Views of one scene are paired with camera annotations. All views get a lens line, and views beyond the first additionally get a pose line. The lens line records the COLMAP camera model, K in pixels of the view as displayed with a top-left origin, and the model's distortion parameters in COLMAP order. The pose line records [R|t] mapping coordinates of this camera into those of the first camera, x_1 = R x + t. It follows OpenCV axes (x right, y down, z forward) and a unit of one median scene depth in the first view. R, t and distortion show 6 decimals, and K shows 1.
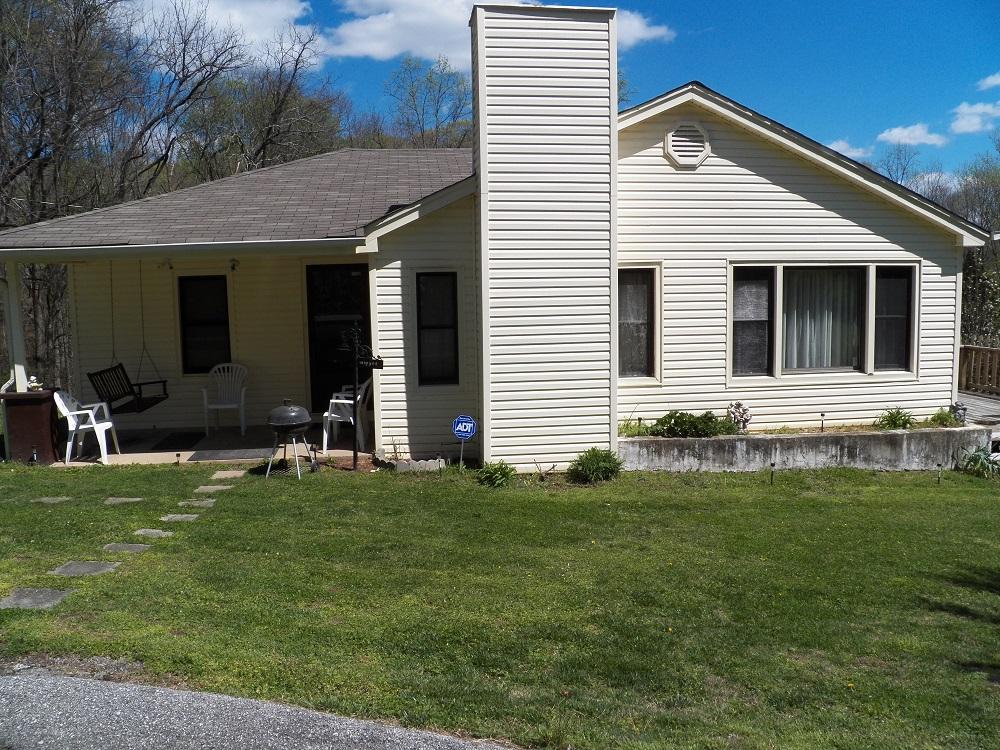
lens RADIAL K [[811.4, 0, 495.5], [0, 811.4, 370.8], [0, 0, 1]] dist [-0.148565, 0.109119]
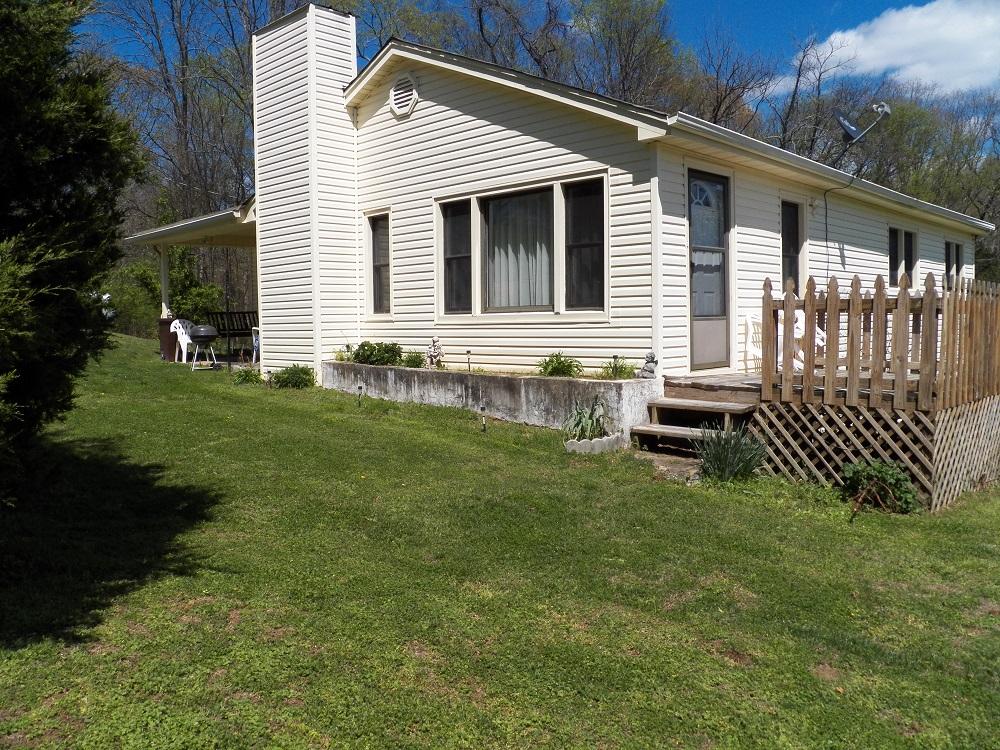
lens RADIAL K [[811.4, 0, 495.5], [0, 811.4, 370.8], [0, 0, 1]] dist [-0.148565, 0.109119]
pose [[0.626667, 0.055309, -0.777322, 1.157819], [-0.089163, 0.996017, -0.001013, 0.075087], [0.774169, 0.069943, 0.629103, 0.437250]]
